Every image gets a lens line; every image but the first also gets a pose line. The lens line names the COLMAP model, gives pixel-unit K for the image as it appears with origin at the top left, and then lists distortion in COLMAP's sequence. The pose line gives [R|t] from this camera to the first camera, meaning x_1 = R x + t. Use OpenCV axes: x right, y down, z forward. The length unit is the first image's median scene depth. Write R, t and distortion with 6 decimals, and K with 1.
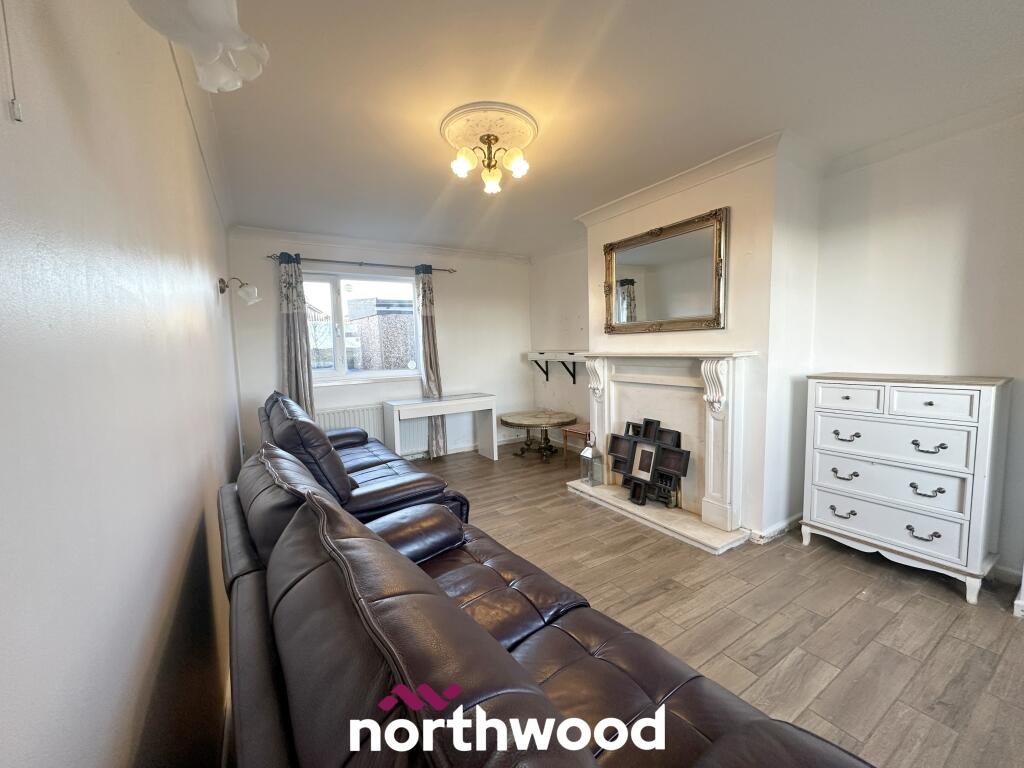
lens RADIAL K [[406.9, 0, 511.6], [0, 406.9, 382.7], [0, 0, 1]] dist [-0.000990, -0.000308]
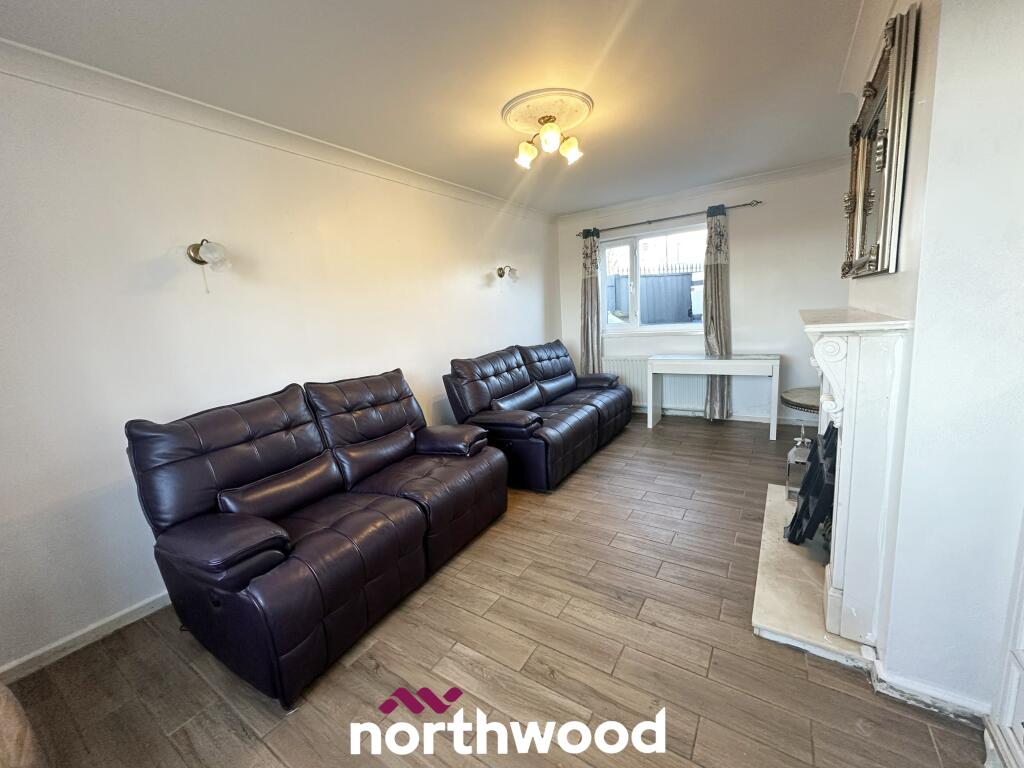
lens RADIAL K [[406.9, 0, 511.6], [0, 406.9, 382.7], [0, 0, 1]] dist [-0.000990, -0.000308]
pose [[0.414963, 0.154580, -0.896611, 0.615143], [-0.026028, 0.987075, 0.158130, -0.048256], [0.909466, -0.042282, 0.413623, 0.276660]]
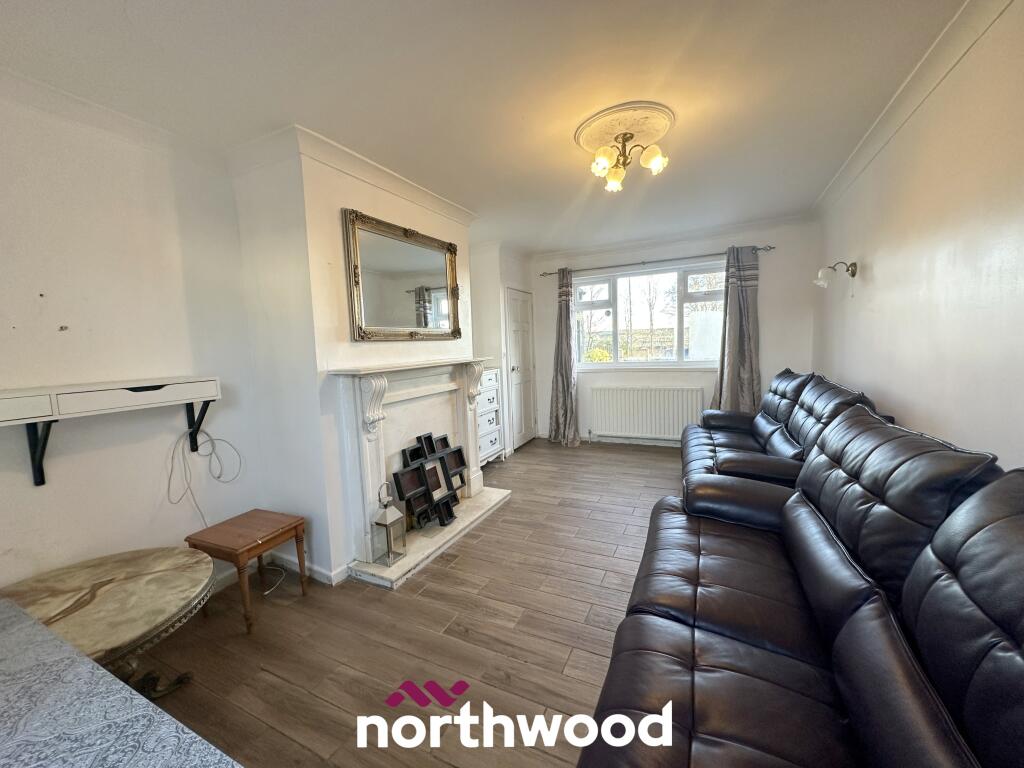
lens RADIAL K [[406.9, 0, 511.6], [0, 406.9, 382.7], [0, 0, 1]] dist [-0.000990, -0.000308]
pose [[-0.527095, -0.031116, 0.849237, -0.493139], [0.130722, 0.984467, 0.117206, -0.097781], [-0.839692, 0.172793, -0.514840, 1.172922]]
